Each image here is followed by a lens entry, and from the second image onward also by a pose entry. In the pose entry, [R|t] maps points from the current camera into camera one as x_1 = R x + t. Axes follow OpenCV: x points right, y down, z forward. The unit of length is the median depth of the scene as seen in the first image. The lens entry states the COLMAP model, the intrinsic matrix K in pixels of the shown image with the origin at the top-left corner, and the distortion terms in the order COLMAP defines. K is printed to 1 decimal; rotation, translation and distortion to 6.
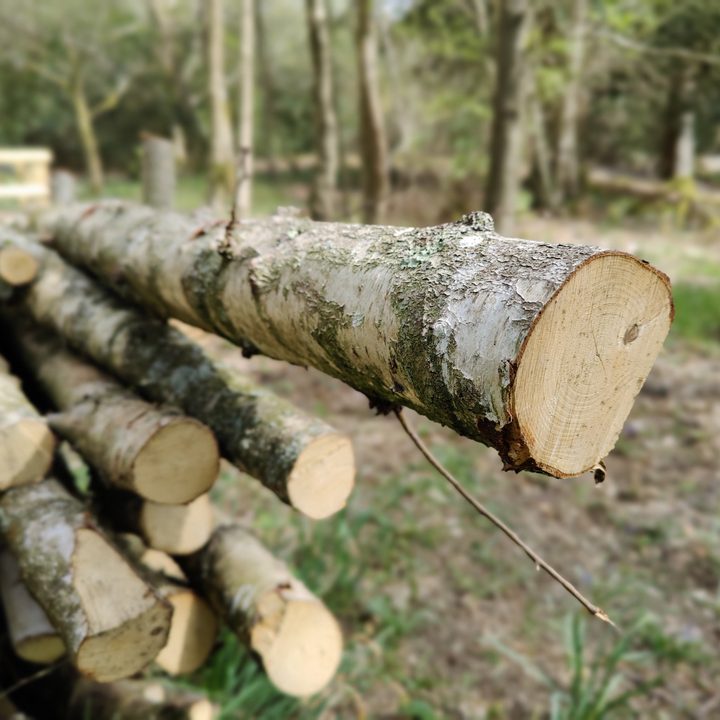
lens RADIAL K [[675.3, 0, 371.0], [0, 675.3, 349.2], [0, 0, 1]] dist [0.020397, -0.025948]
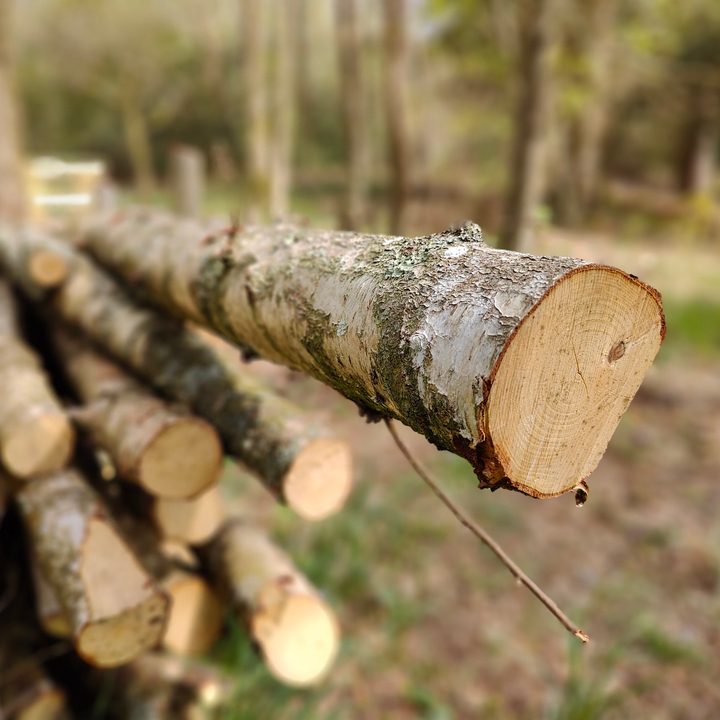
lens RADIAL K [[631.6, 0, 360.0], [0, 631.6, 360.0], [0, 0, 1]] dist [0.000151, -0.010335]
pose [[0.997912, 0.027557, -0.058420, 0.041795], [-0.026729, 0.999532, 0.014897, -0.008152], [0.058804, -0.013304, 0.998181, 0.048090]]
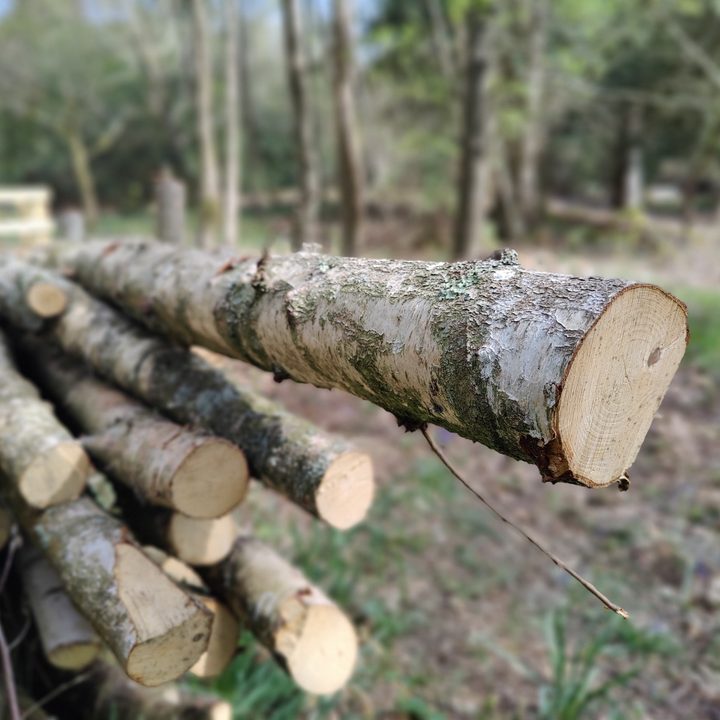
lens RADIAL K [[628.4, 0, 360.0], [0, 628.4, 360.0], [0, 0, 1]] dist [0.009597, -0.009359]
pose [[0.999620, -0.015788, 0.022615, -0.069844], [0.016116, 0.999767, -0.014386, -0.005767], [-0.022383, 0.014745, 0.999641, -0.012772]]
